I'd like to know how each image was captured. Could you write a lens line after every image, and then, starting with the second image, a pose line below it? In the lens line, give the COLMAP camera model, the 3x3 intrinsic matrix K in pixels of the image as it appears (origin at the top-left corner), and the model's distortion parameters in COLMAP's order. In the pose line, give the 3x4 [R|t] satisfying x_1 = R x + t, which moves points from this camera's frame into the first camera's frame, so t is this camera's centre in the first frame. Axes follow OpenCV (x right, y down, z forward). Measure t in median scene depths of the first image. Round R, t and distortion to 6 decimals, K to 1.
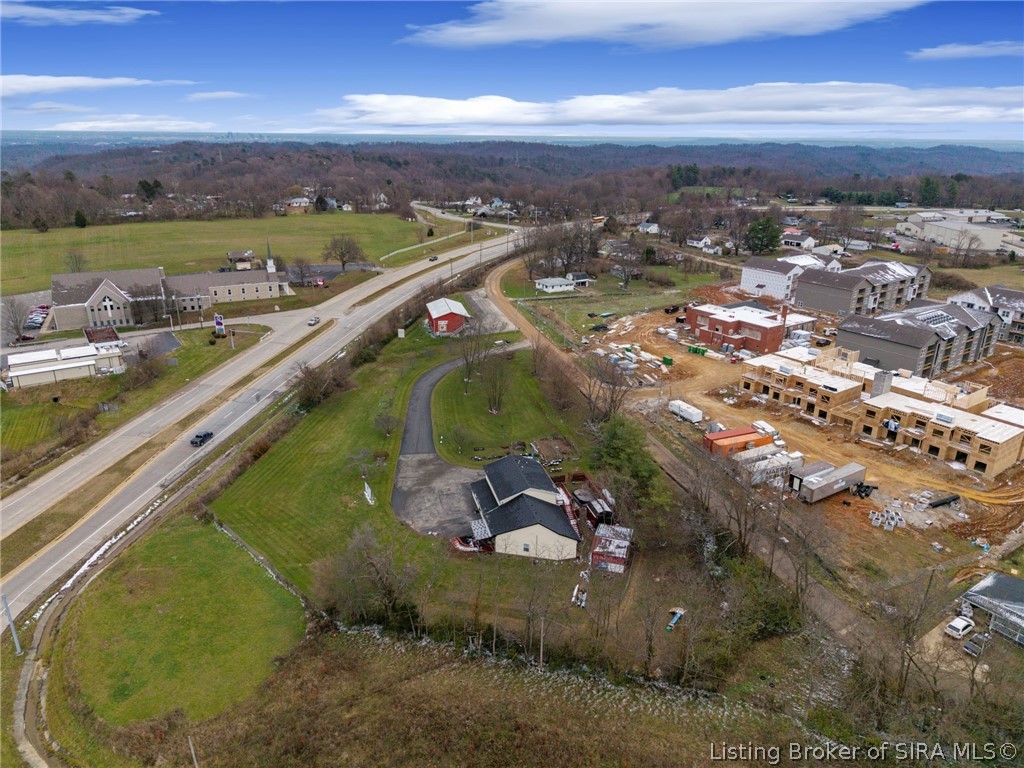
lens RADIAL K [[679.7, 0, 505.2], [0, 679.7, 382.7], [0, 0, 1]] dist [0.032736, -0.023536]
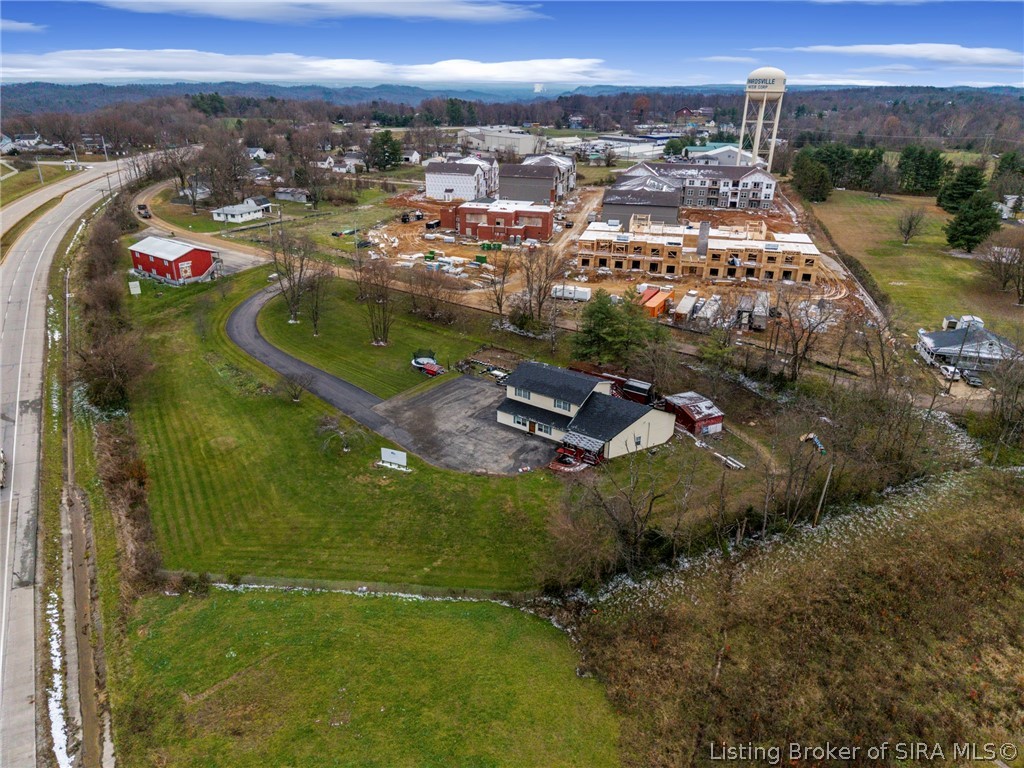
lens RADIAL K [[679.7, 0, 505.2], [0, 679.7, 382.7], [0, 0, 1]] dist [0.032736, -0.023536]
pose [[0.755458, -0.264457, 0.599454, -0.477349], [0.218763, 0.964229, 0.149687, -0.000550], [-0.617597, 0.018056, 0.786288, 0.321597]]
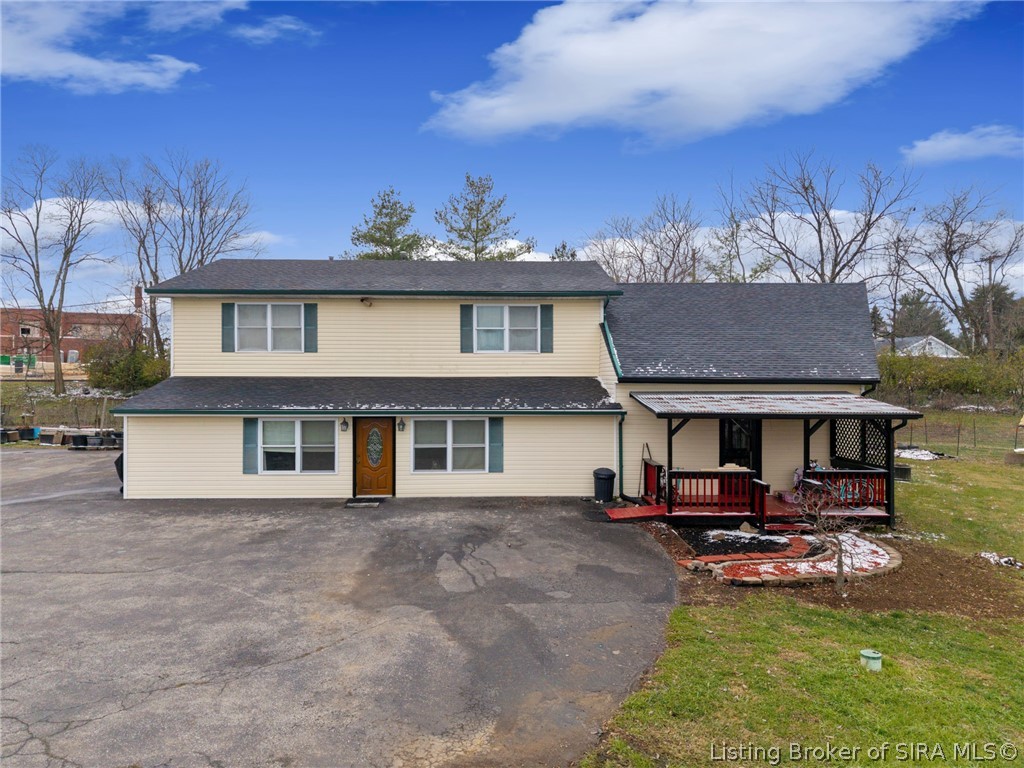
lens RADIAL K [[694.4, 0, 512.0], [0, 694.4, 384.0], [0, 0, 1]] dist [0.024762, -0.022236]
pose [[0.233092, -0.010105, 0.972402, -0.153787], [0.353836, 0.932285, -0.075129, 0.164184], [-0.905797, 0.361583, 0.220884, 0.814836]]
